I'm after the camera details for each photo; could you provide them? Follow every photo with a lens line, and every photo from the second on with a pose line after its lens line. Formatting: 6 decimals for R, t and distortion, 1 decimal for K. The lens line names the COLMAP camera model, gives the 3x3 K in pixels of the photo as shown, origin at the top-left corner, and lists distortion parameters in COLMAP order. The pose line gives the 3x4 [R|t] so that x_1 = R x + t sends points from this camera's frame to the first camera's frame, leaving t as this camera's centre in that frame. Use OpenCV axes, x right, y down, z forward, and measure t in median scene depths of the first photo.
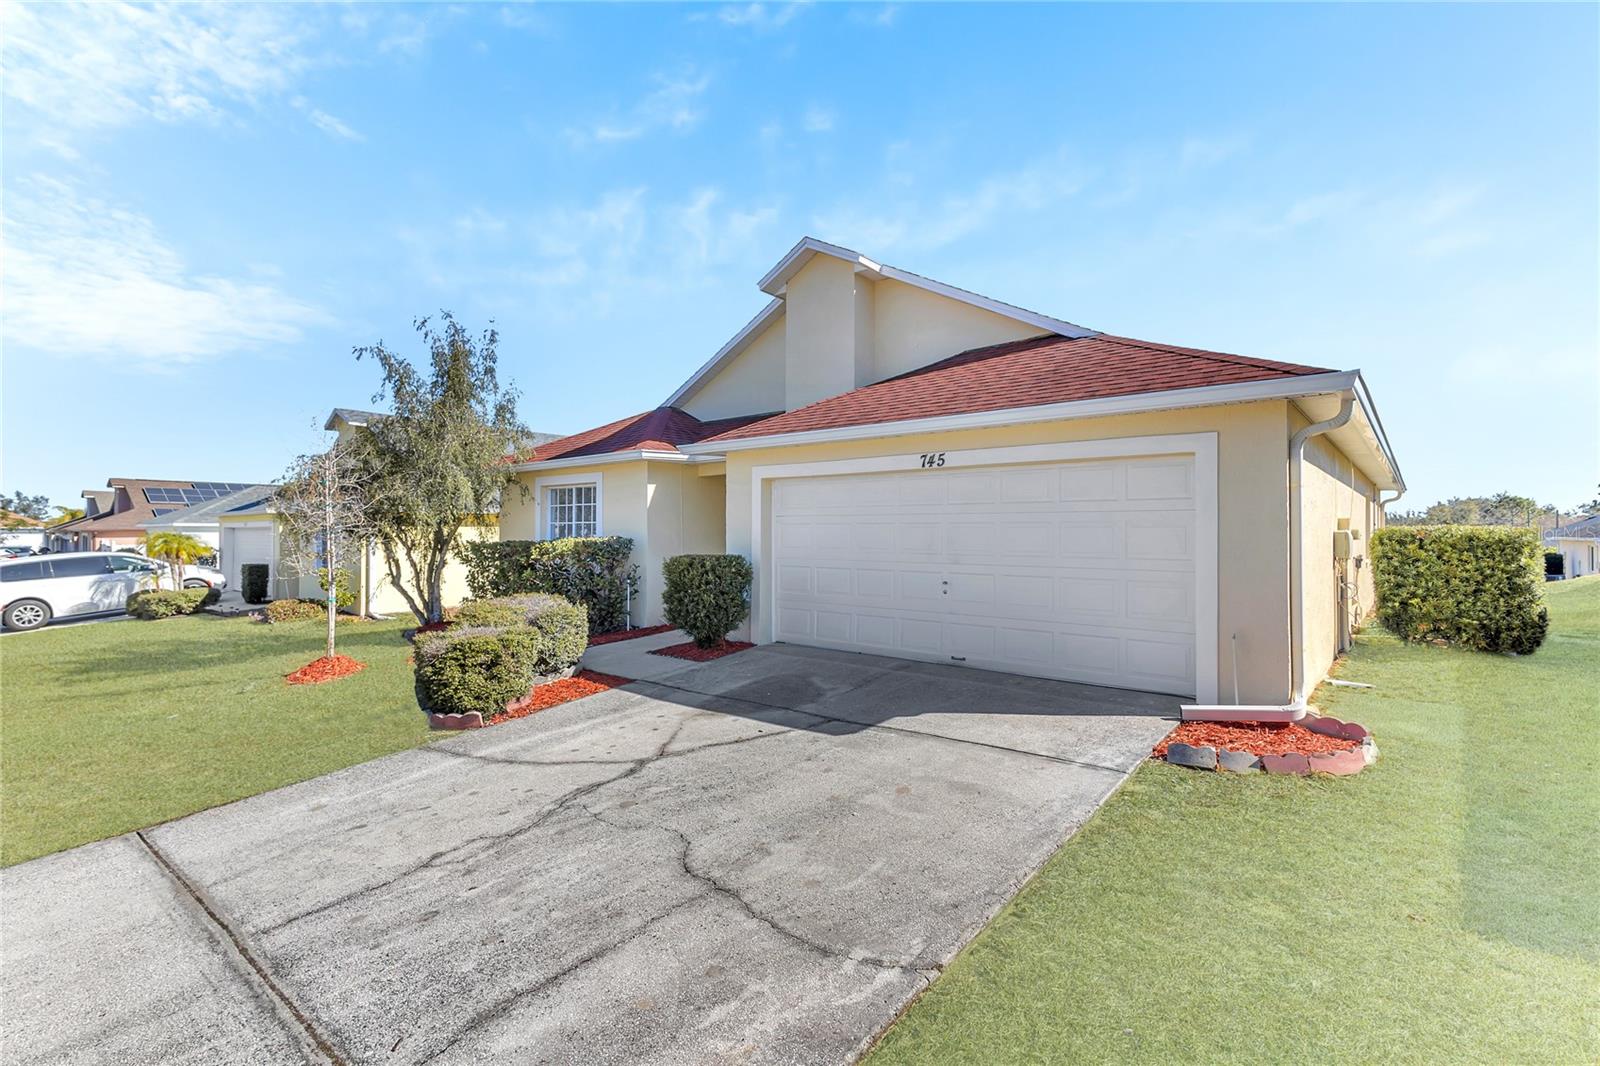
lens RADIAL K [[742.5, 0, 794.0], [0, 742.5, 526.6], [0, 0, 1]] dist [0.028782, -0.001158]
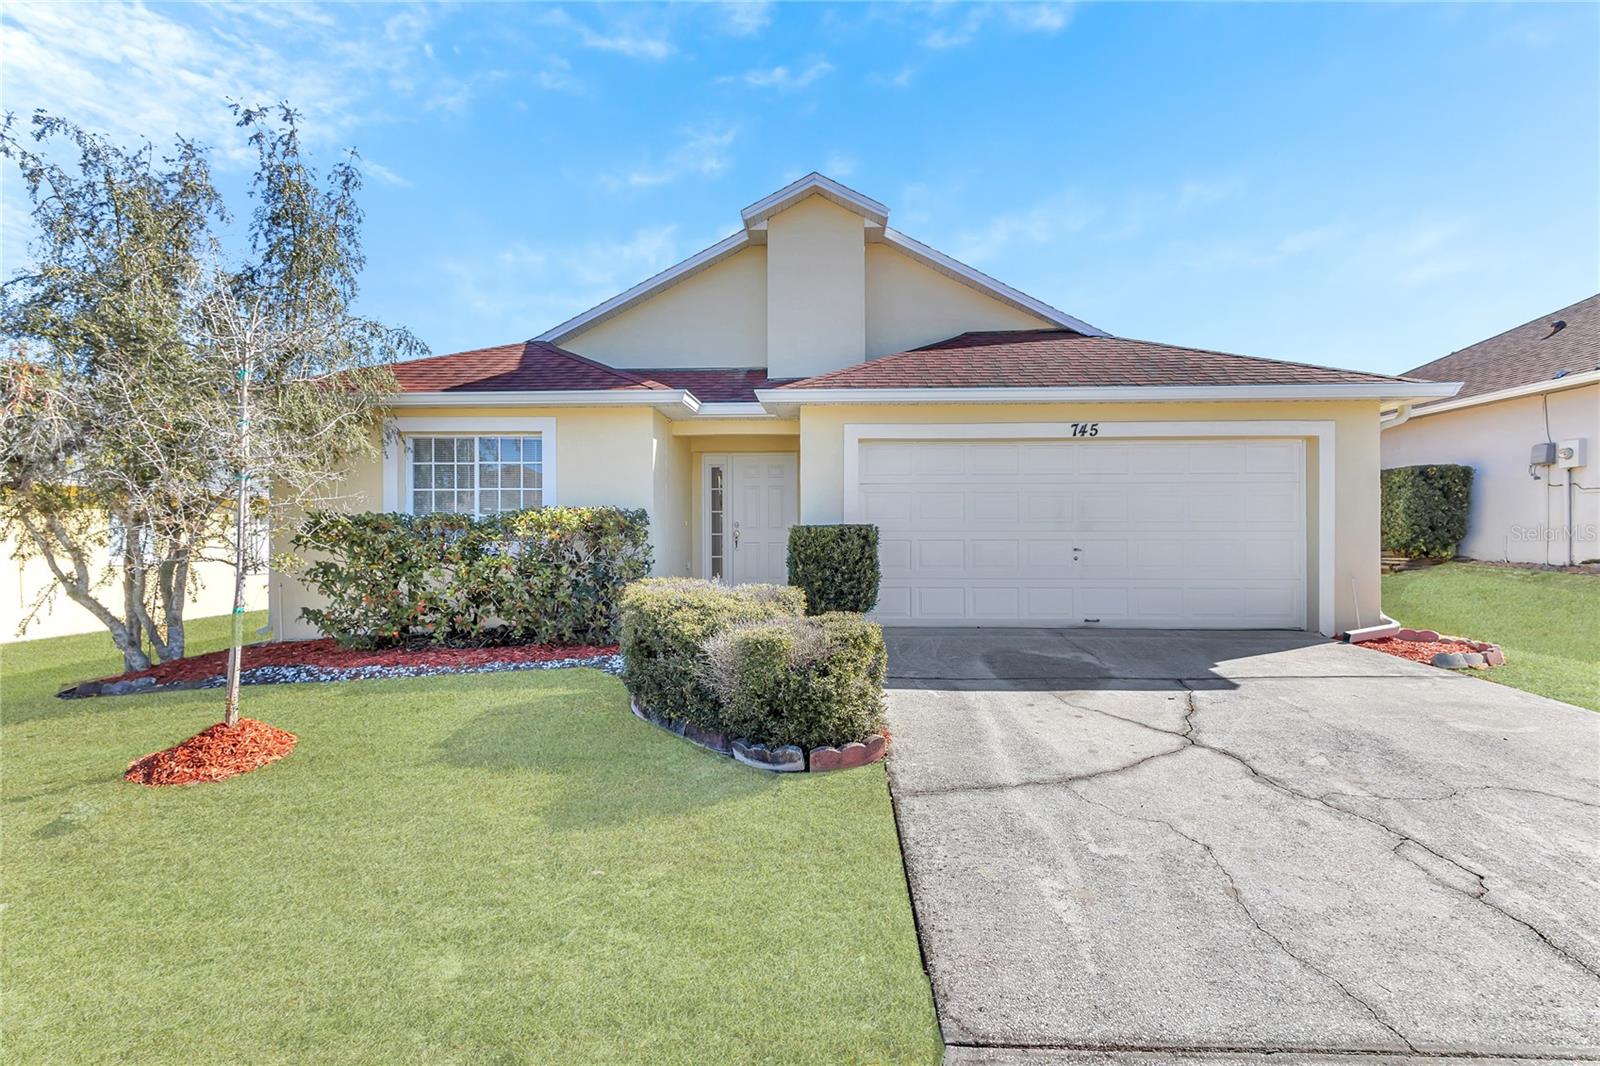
lens RADIAL K [[740.8, 0, 804.0], [0, 740.8, 535.5], [0, 0, 1]] dist [0.031841, 0.000094]
pose [[0.785551, -0.002508, 0.618792, -0.900769], [-0.000856, 0.999986, 0.005138, 0.062268], [-0.618796, -0.004566, 0.785538, 0.509478]]
